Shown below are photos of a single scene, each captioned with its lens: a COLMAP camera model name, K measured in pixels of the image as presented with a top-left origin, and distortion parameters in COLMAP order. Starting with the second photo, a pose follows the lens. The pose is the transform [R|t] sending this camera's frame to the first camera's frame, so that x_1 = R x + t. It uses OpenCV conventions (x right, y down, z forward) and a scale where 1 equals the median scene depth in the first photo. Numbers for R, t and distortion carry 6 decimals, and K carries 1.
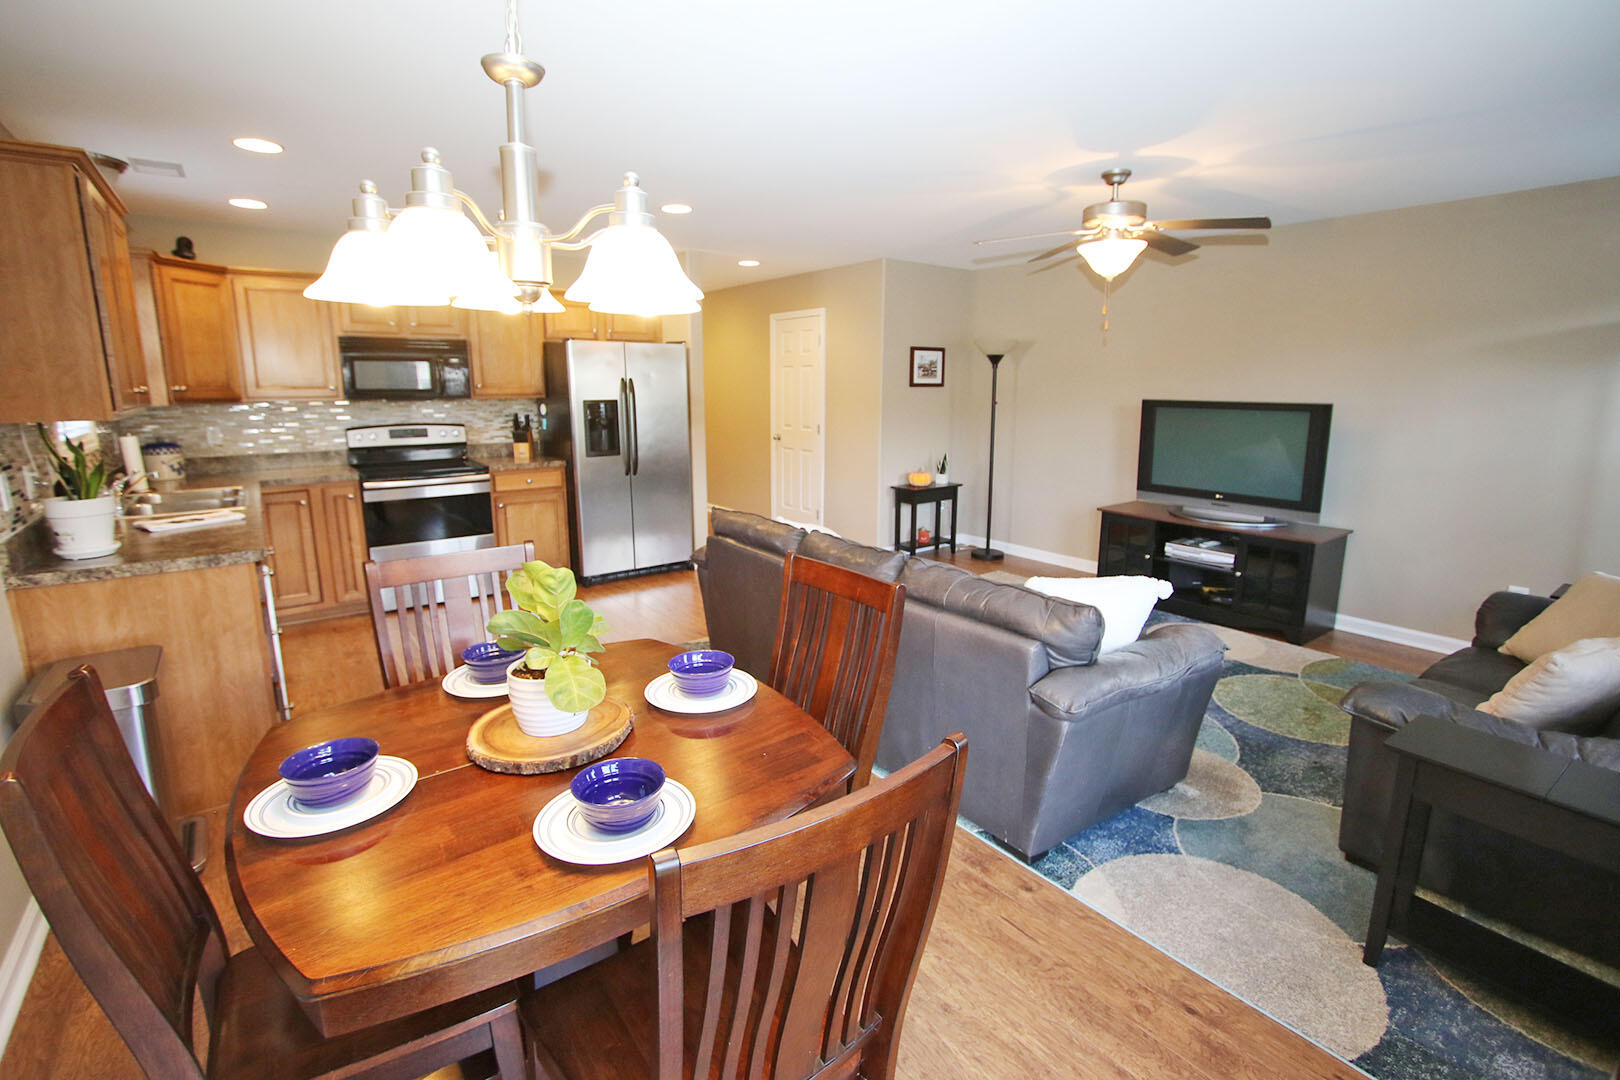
lens RADIAL K [[763.7, 0, 817.2], [0, 763.7, 530.3], [0, 0, 1]] dist [-0.012798, 0.001289]
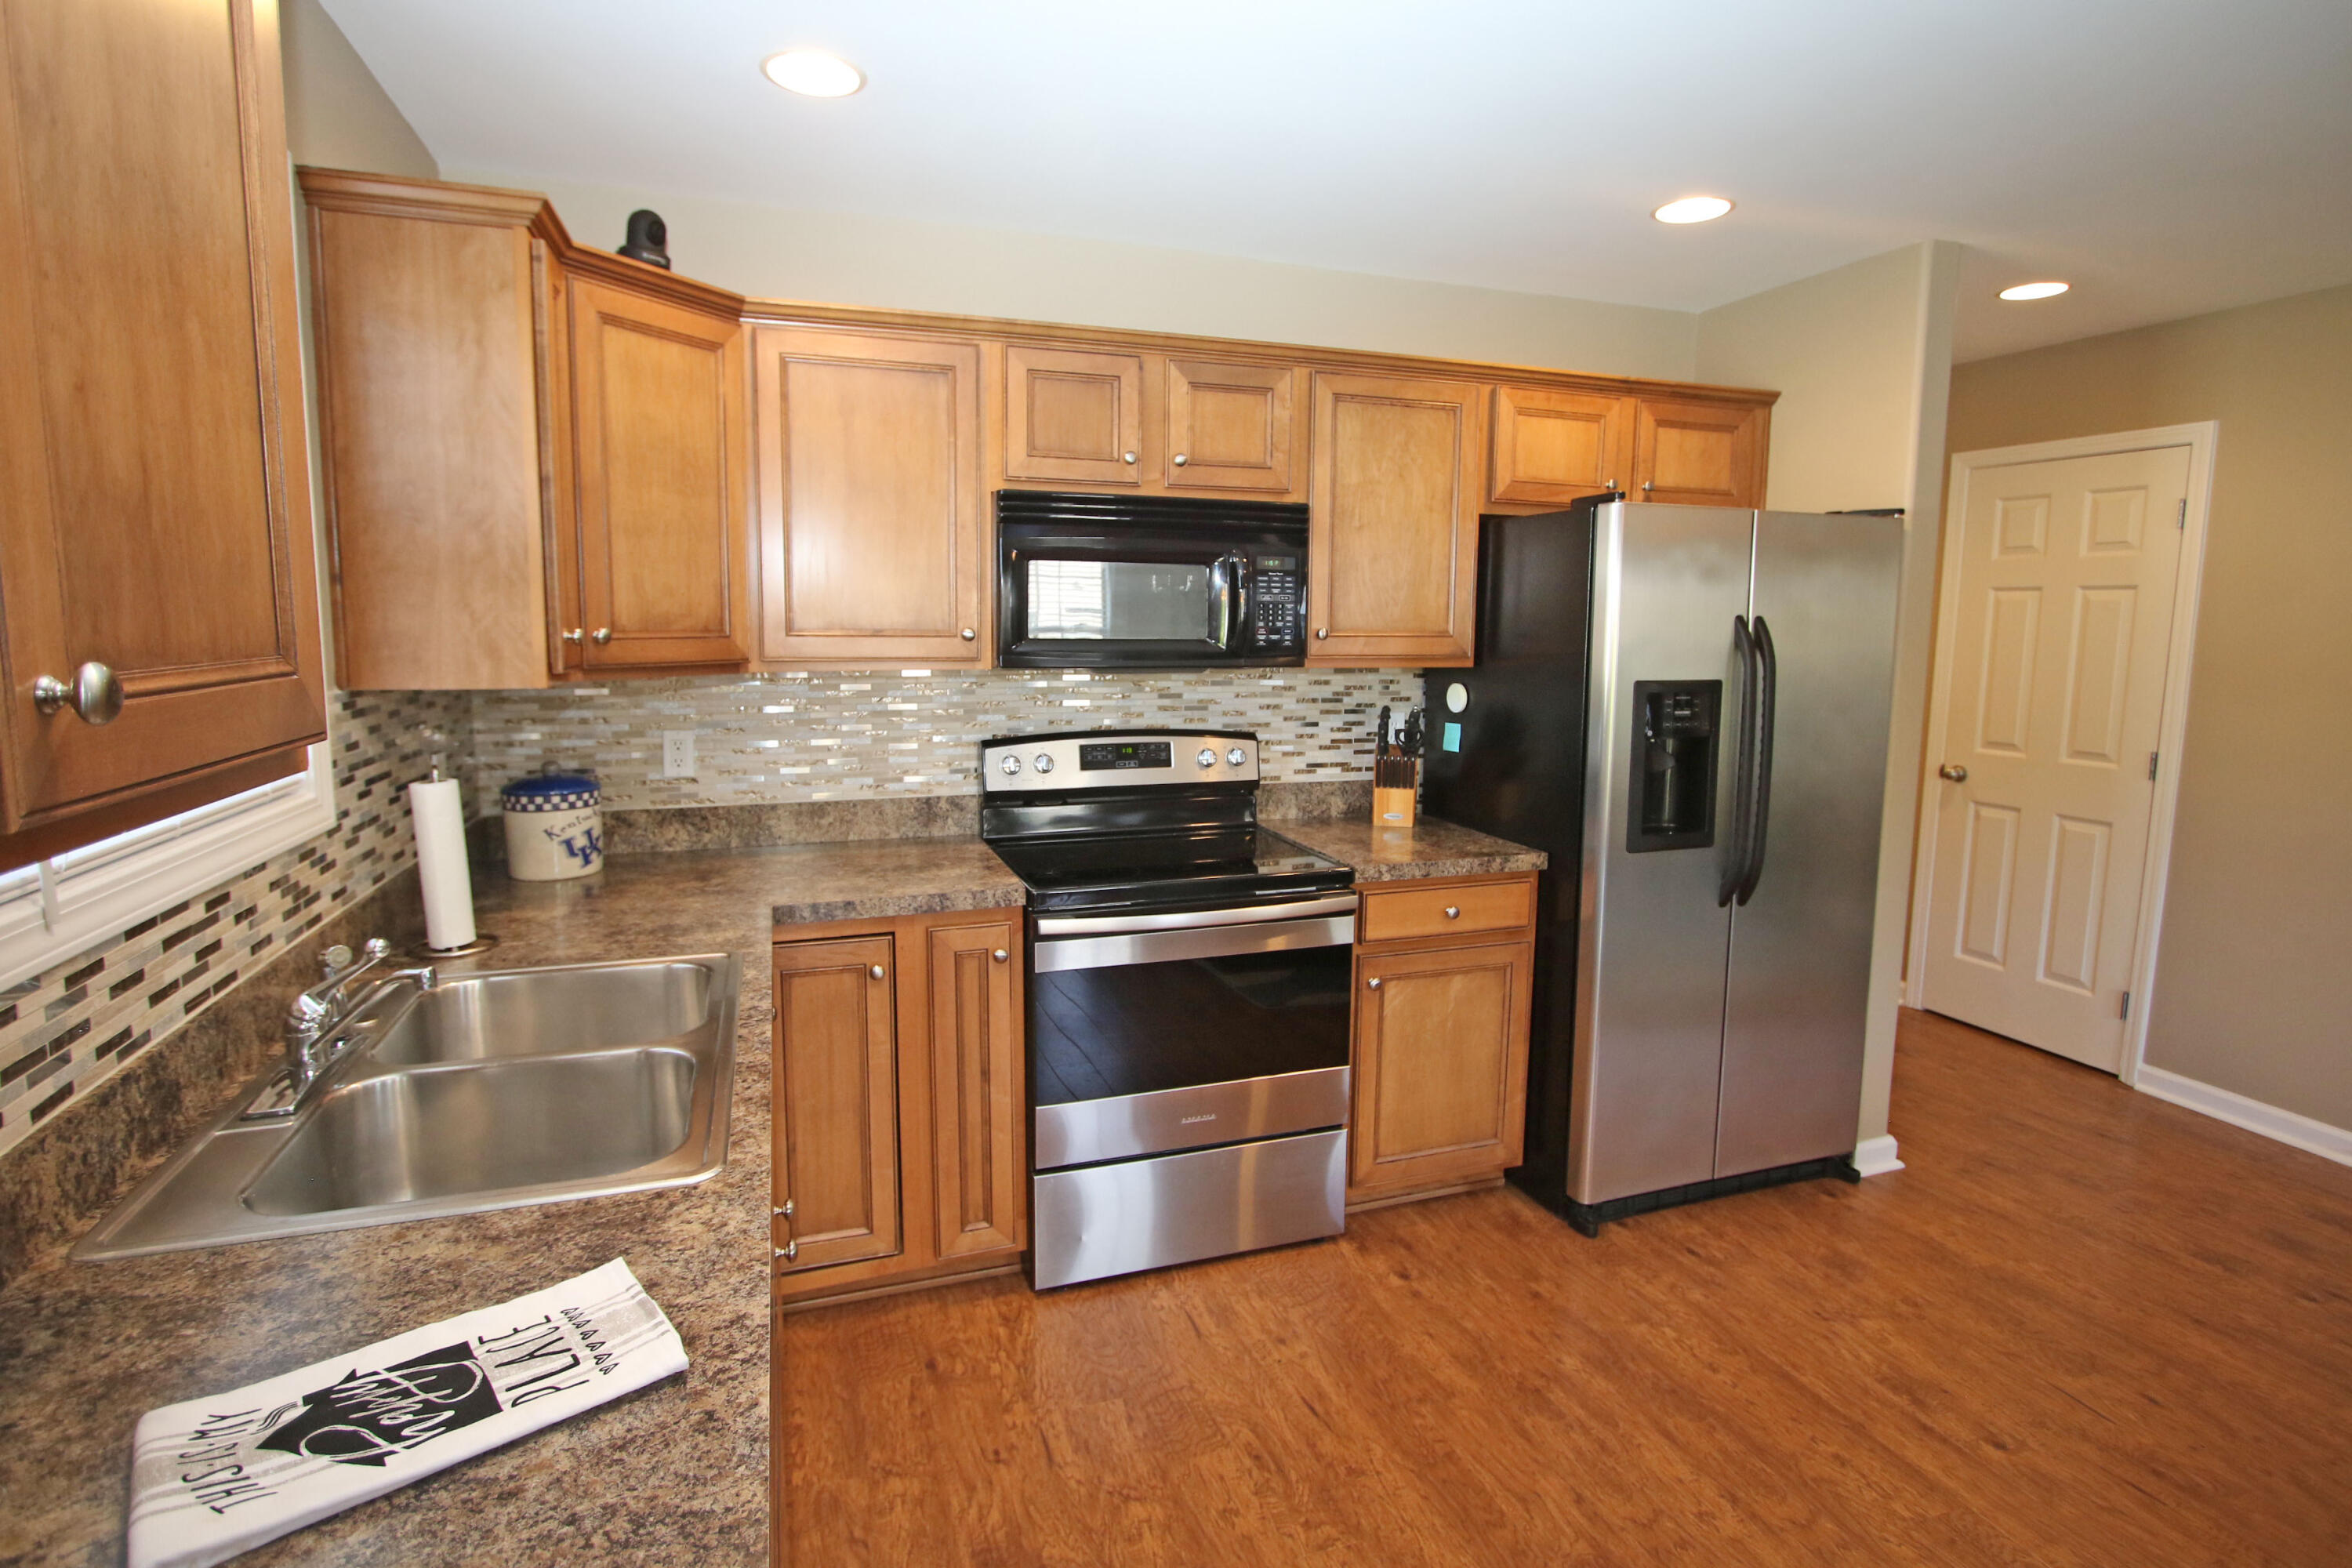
lens RADIAL K [[1194.7, 0, 1175.7], [0, 1194.7, 778.1], [0, 0, 1]] dist [-0.019253, -0.000344]
pose [[0.953015, 0.050503, -0.298684, -0.380295], [-0.067691, 0.996576, -0.047476, -0.101836], [0.295263, 0.065464, 0.953171, 0.506031]]
